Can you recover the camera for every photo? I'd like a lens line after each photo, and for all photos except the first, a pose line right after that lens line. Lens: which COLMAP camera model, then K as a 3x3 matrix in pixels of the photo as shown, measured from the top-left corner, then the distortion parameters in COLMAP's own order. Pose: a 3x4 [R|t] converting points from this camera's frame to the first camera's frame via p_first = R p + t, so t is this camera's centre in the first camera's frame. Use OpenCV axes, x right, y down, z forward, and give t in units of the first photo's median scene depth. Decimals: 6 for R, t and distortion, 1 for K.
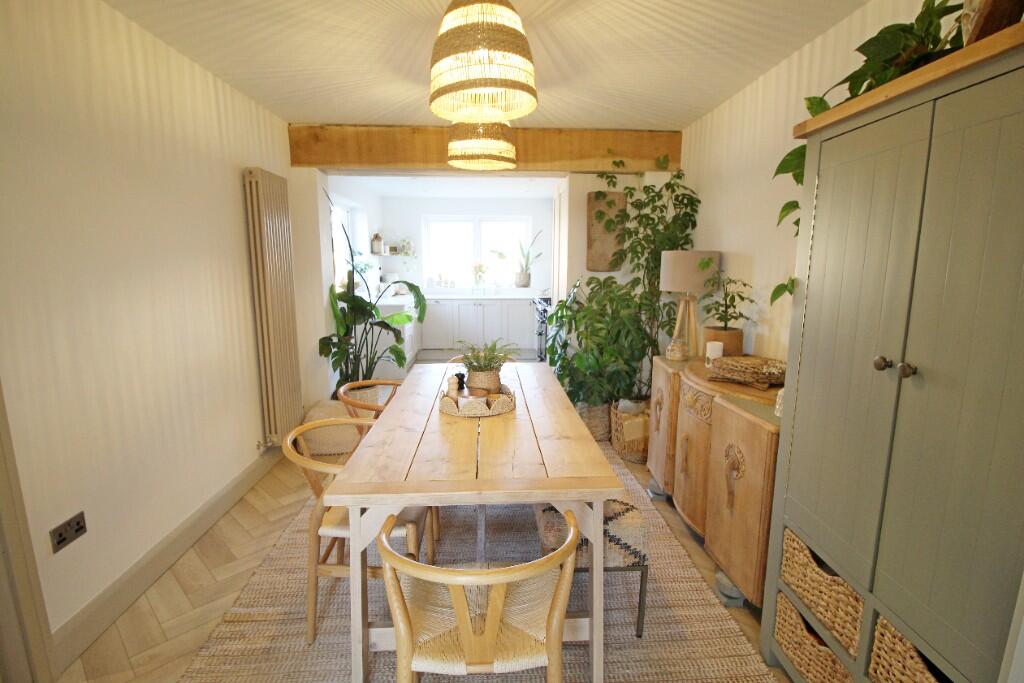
lens RADIAL K [[473.6, 0, 516.2], [0, 473.6, 351.0], [0, 0, 1]] dist [-0.002803, -0.002347]
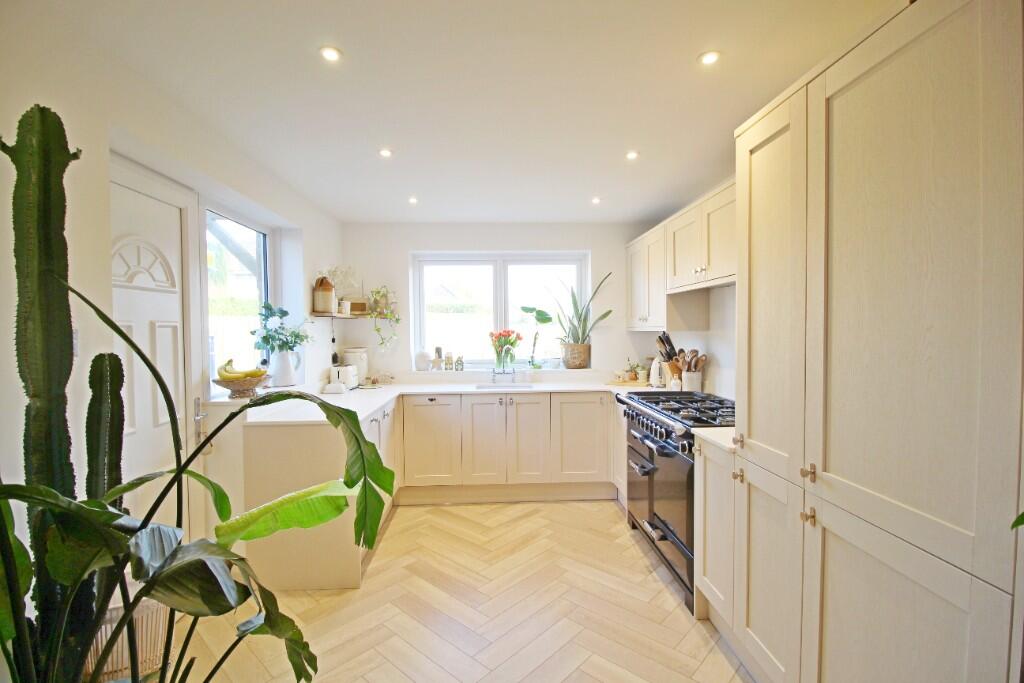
lens RADIAL K [[473.6, 0, 504.2], [0, 473.6, 349.1], [0, 0, 1]] dist [-0.002803, -0.002347]
pose [[0.999682, -0.011587, -0.022393, -0.114698], [0.008294, 0.989842, -0.141933, -0.134411], [0.023810, 0.141702, 0.989623, 0.730025]]
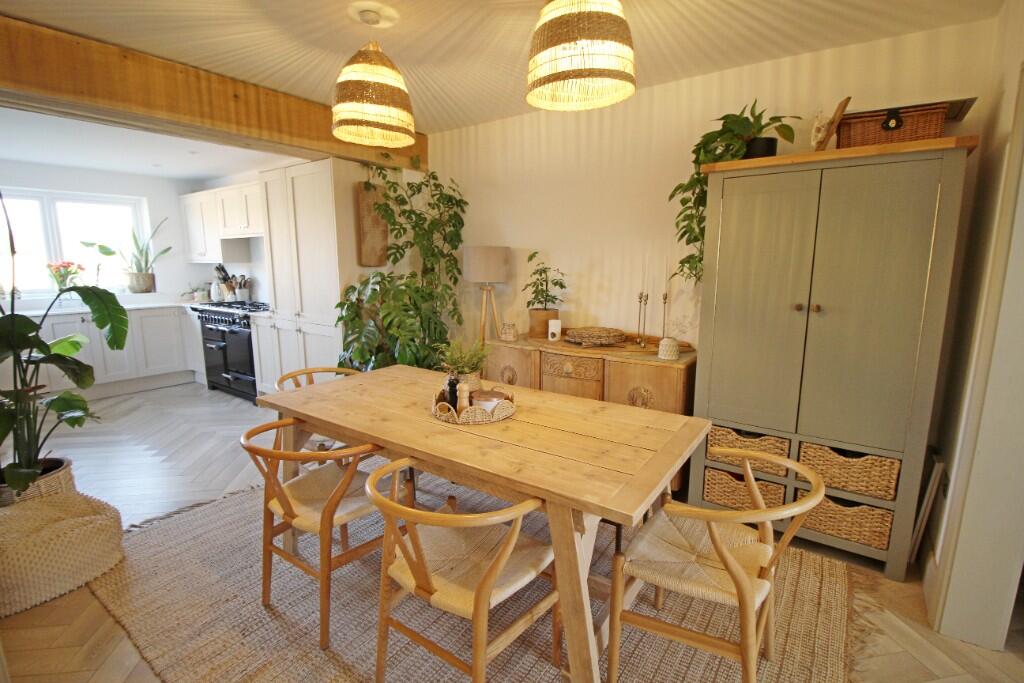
lens RADIAL K [[473.6, 0, 505.9], [0, 473.6, 344.6], [0, 0, 1]] dist [-0.002803, -0.002347]
pose [[0.633616, -0.138383, 0.761171, -0.359316], [0.146186, 0.987564, 0.057853, -0.026831], [-0.759711, 0.074616, 0.645966, 0.177225]]
